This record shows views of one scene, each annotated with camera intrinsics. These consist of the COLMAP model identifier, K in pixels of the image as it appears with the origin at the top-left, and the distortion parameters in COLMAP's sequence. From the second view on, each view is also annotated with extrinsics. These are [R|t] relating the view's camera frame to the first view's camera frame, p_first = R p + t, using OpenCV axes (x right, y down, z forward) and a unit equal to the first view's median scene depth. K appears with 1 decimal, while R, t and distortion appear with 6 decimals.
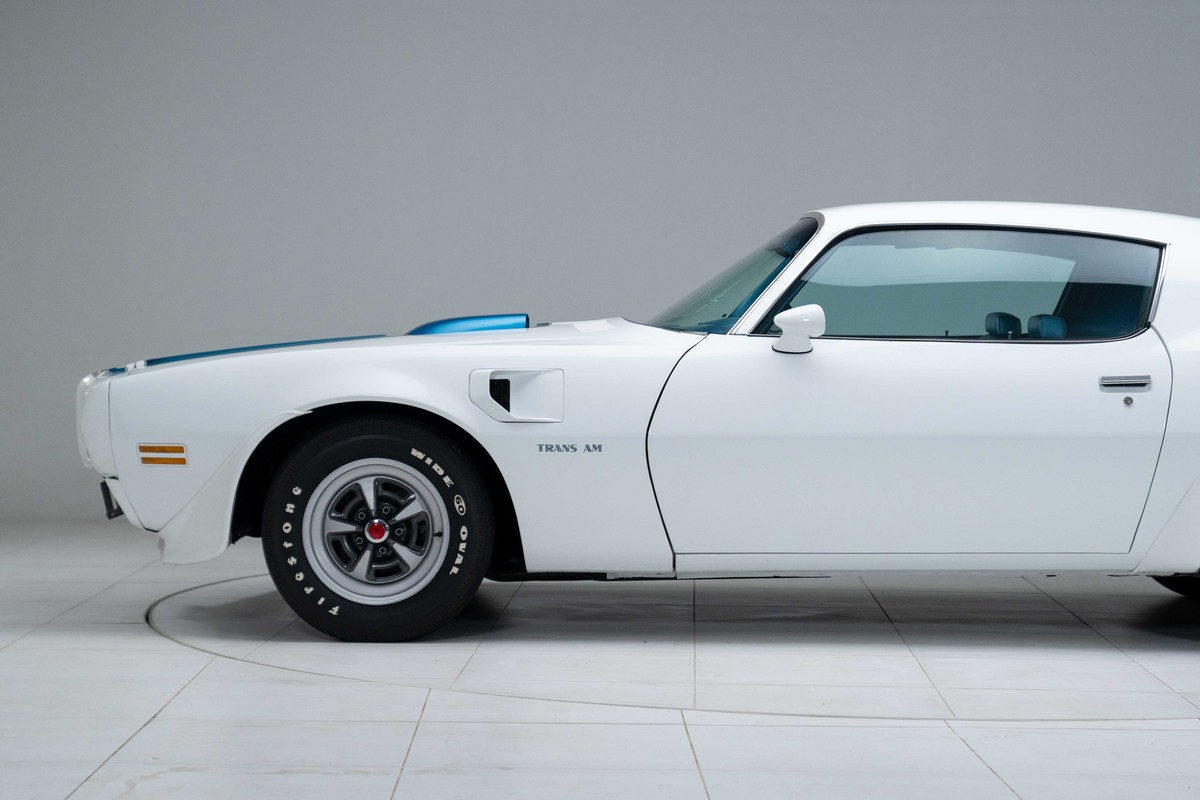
lens RADIAL K [[2697.0, 0, 600.0], [0, 2697.0, 400.0], [0, 0, 1]] dist [0.021734, -0.101822]
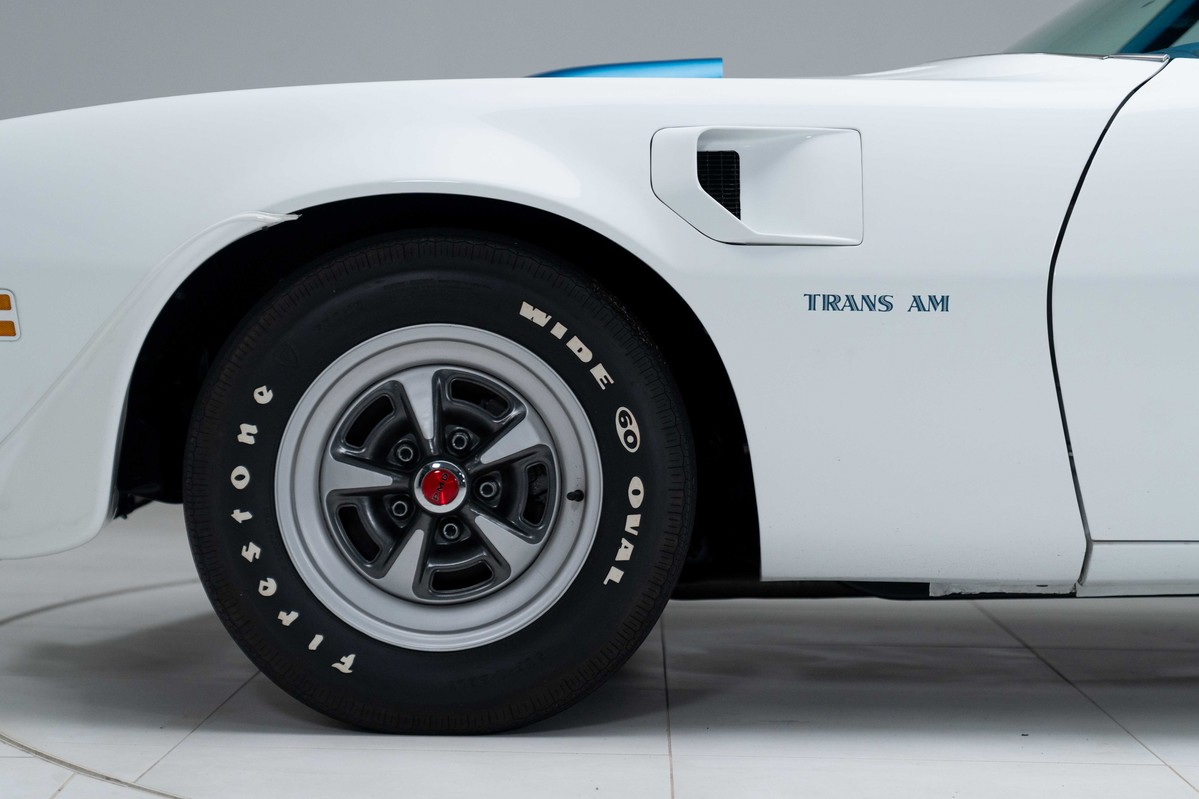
lens RADIAL K [[2769.8, 0, 599.5], [0, 2769.8, 399.5], [0, 0, 1]] dist [0.024841, -0.351901]
pose [[0.999648, 0.007594, 0.025432, -0.067658], [-0.007549, 0.999970, -0.001850, 0.034480], [-0.025445, 0.001657, 0.999675, 0.534826]]
